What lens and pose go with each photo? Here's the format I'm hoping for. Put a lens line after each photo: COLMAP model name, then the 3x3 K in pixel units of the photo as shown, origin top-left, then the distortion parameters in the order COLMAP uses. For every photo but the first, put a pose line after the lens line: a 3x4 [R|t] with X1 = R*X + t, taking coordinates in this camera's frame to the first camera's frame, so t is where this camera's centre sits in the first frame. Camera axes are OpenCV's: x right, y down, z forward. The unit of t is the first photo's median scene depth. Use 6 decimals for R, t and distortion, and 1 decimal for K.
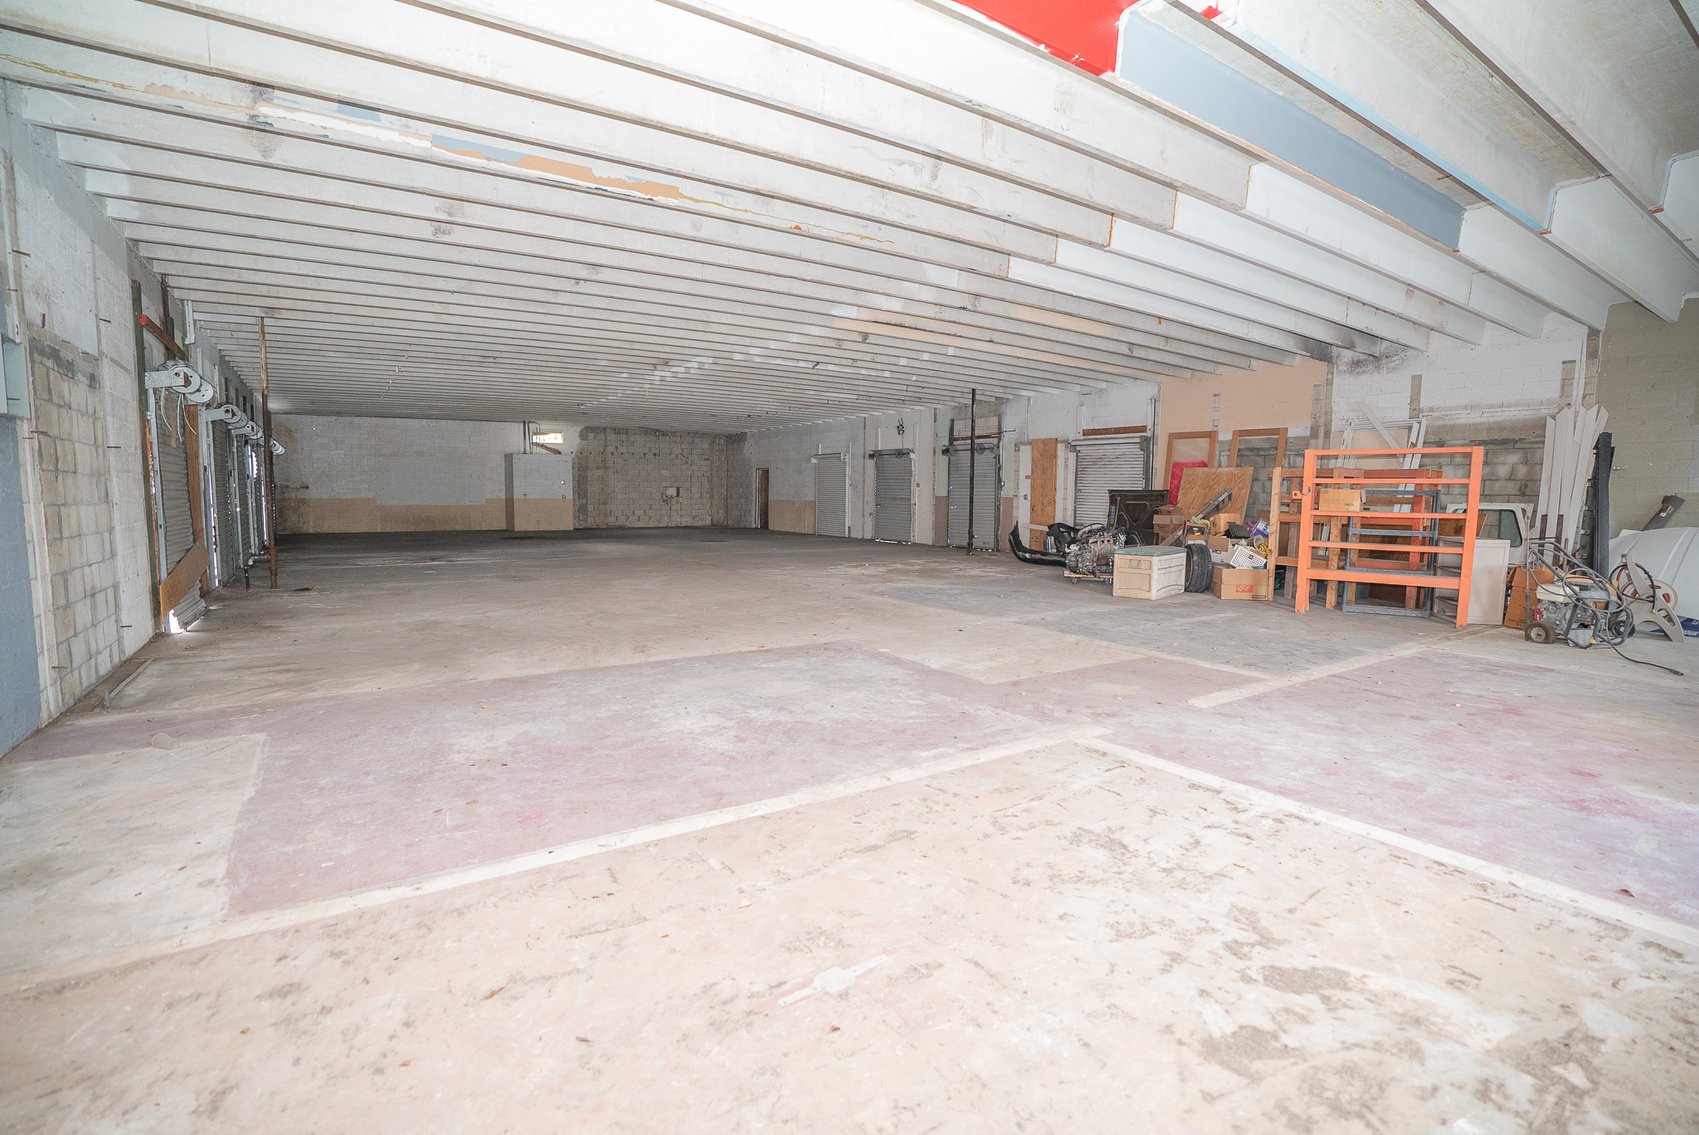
lens RADIAL K [[772.2, 0, 827.3], [0, 772.2, 568.9], [0, 0, 1]] dist [-0.069464, 0.039550]
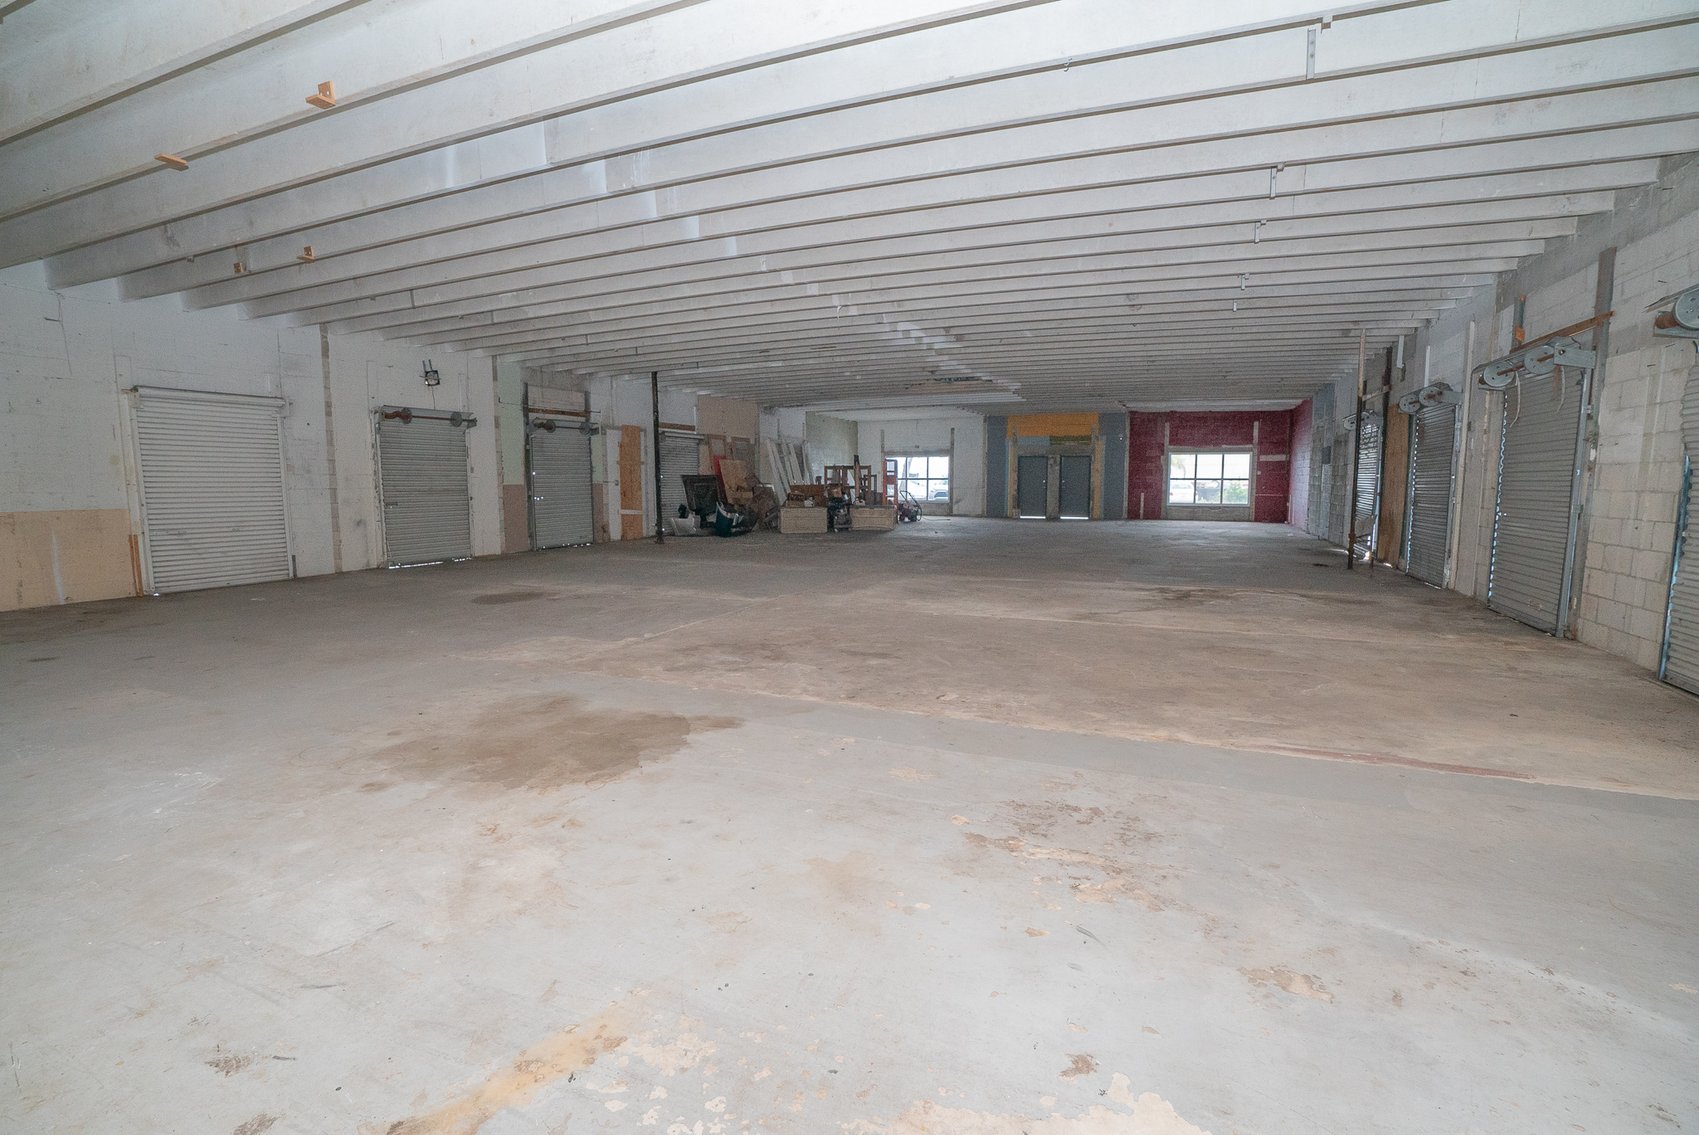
lens RADIAL K [[789.9, 0, 845.8], [0, 789.9, 565.1], [0, 0, 1]] dist [-0.071557, 0.029716]
pose [[-0.560646, -0.097950, 0.822242, -0.790624], [0.079156, 0.982092, 0.170965, -0.147888], [-0.824264, 0.160936, -0.542853, 1.409471]]
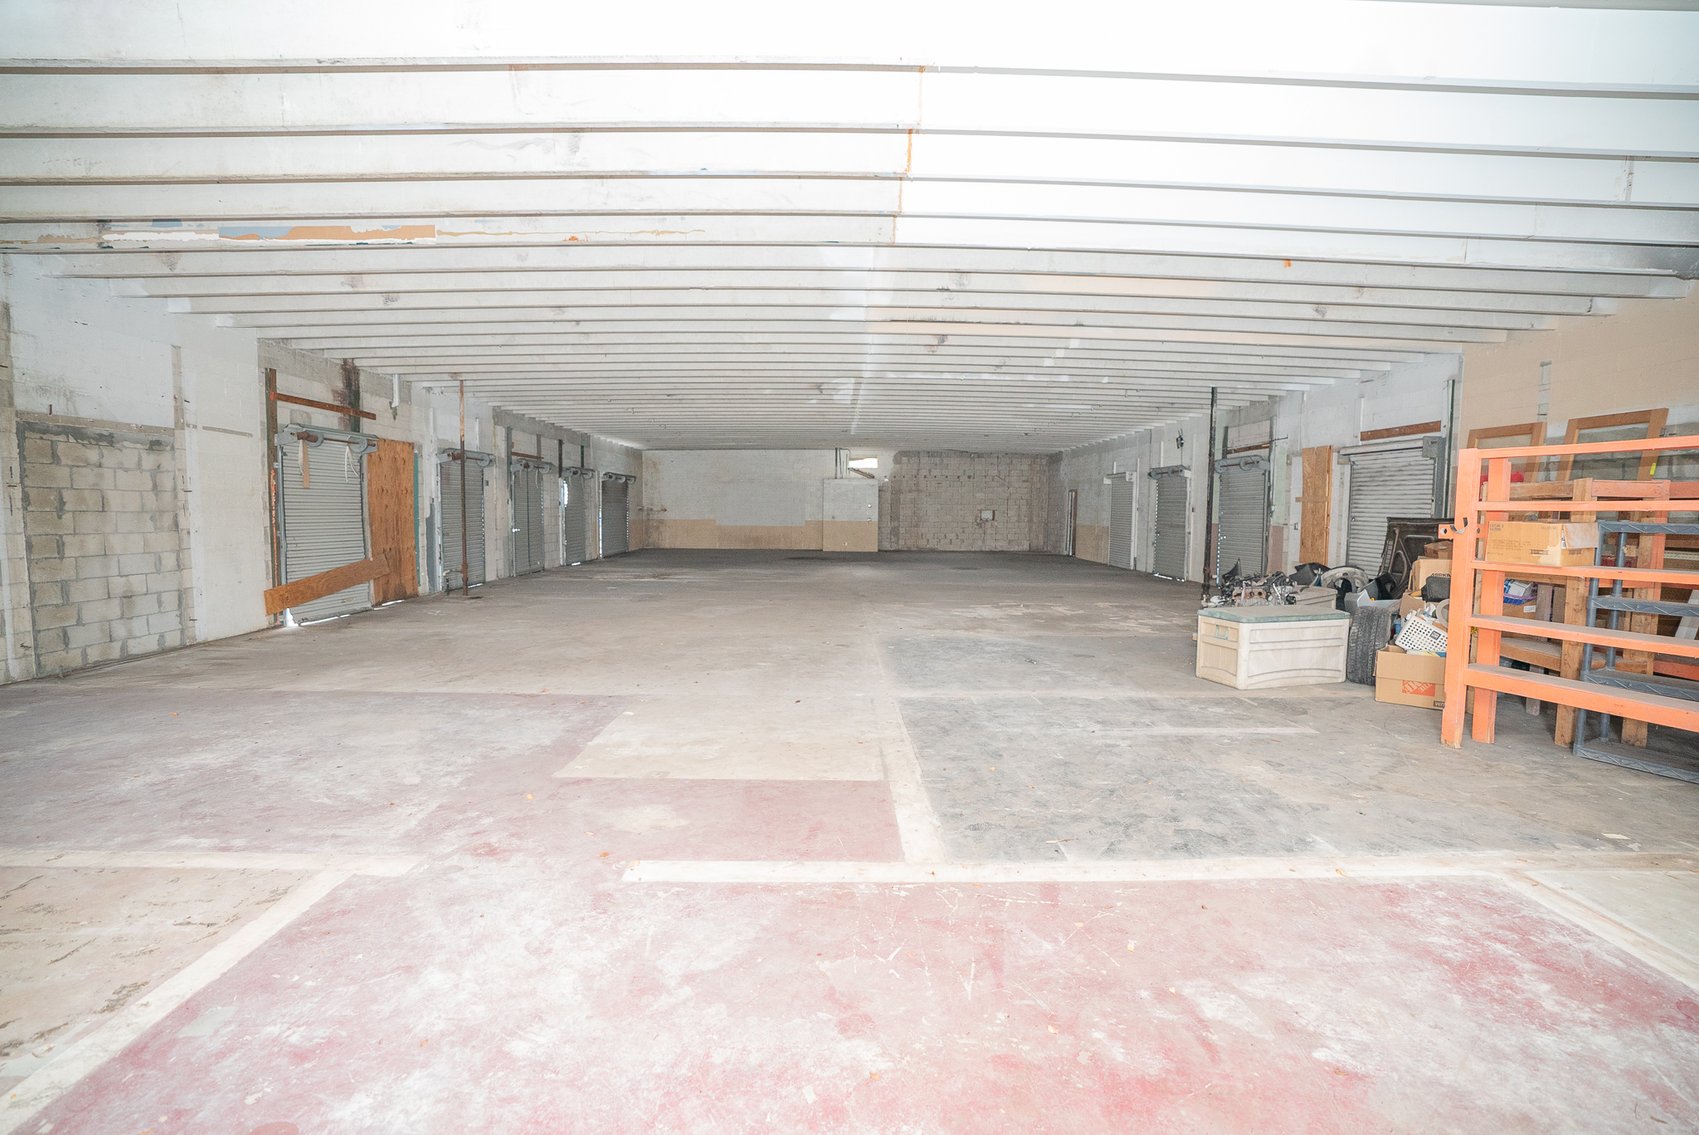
lens RADIAL K [[768.0, 0, 849.5], [0, 768.0, 567.5], [0, 0, 1]] dist [-0.067944, 0.028516]
pose [[0.849147, 0.037753, -0.526805, 0.295458], [-0.052362, 0.998546, -0.012841, -0.023471], [0.525554, 0.038489, 0.849889, 0.168473]]
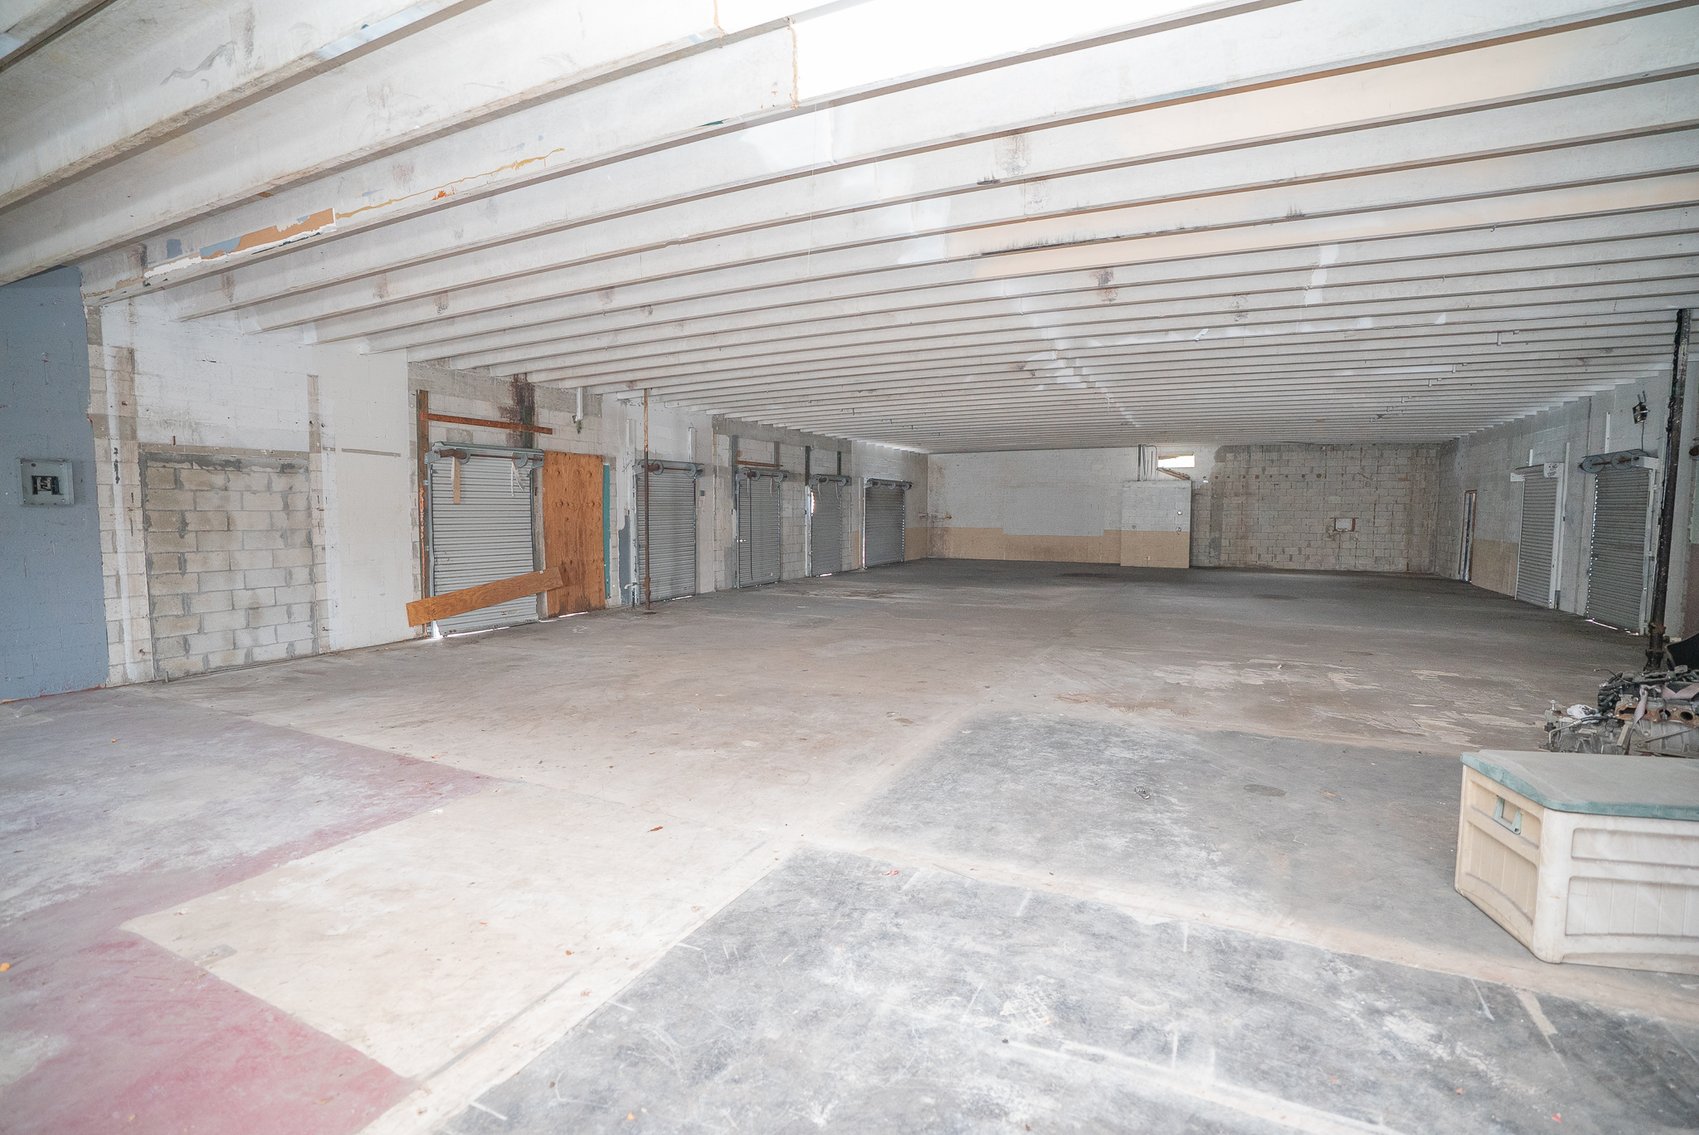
lens RADIAL K [[774.1, 0, 862.9], [0, 774.1, 571.5], [0, 0, 1]] dist [-0.066389, 0.028706]
pose [[0.530342, 0.058993, -0.845729, 0.320477], [-0.081432, 0.996508, 0.018446, -0.054836], [0.843864, 0.059087, 0.533294, 0.393268]]
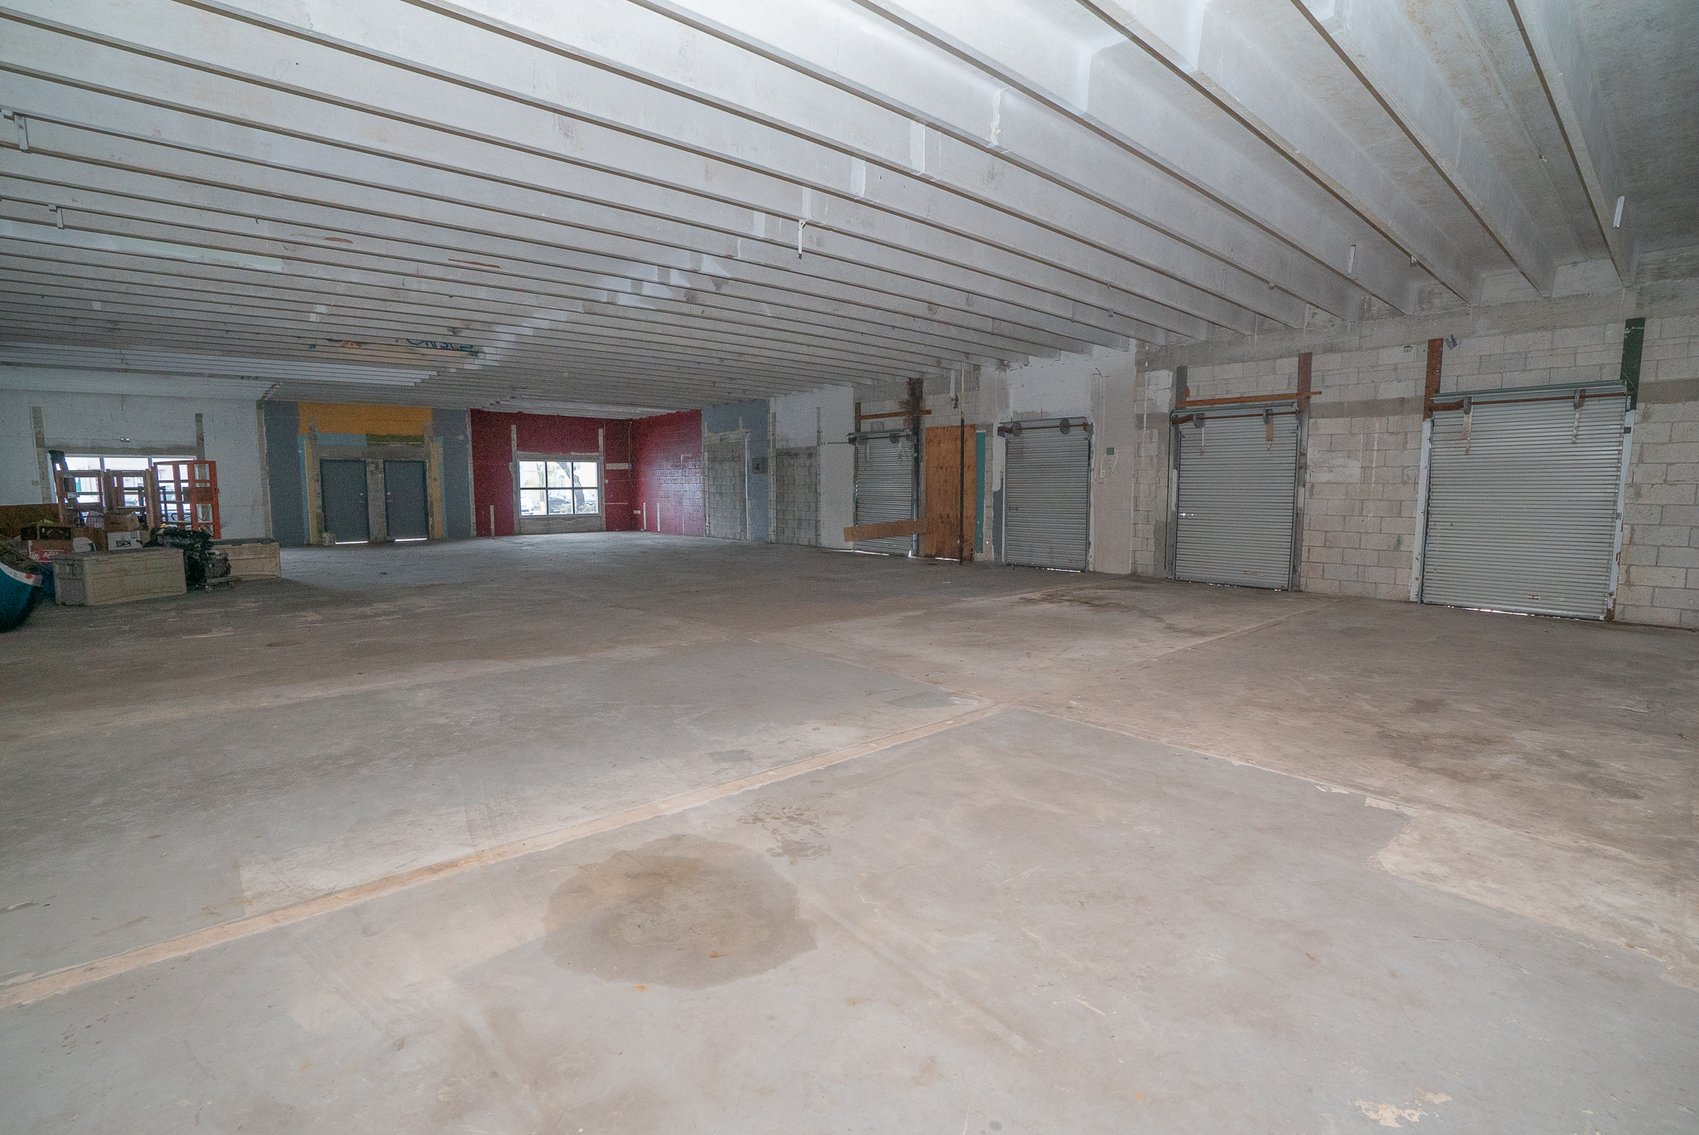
lens RADIAL K [[789.9, 0, 845.8], [0, 789.9, 565.1], [0, 0, 1]] dist [-0.071557, 0.029716]
pose [[-0.988137, 0.008267, -0.153353, -0.200272], [-0.022515, 0.979963, 0.197902, -0.153224], [0.151916, 0.199007, -0.968152, 1.457621]]
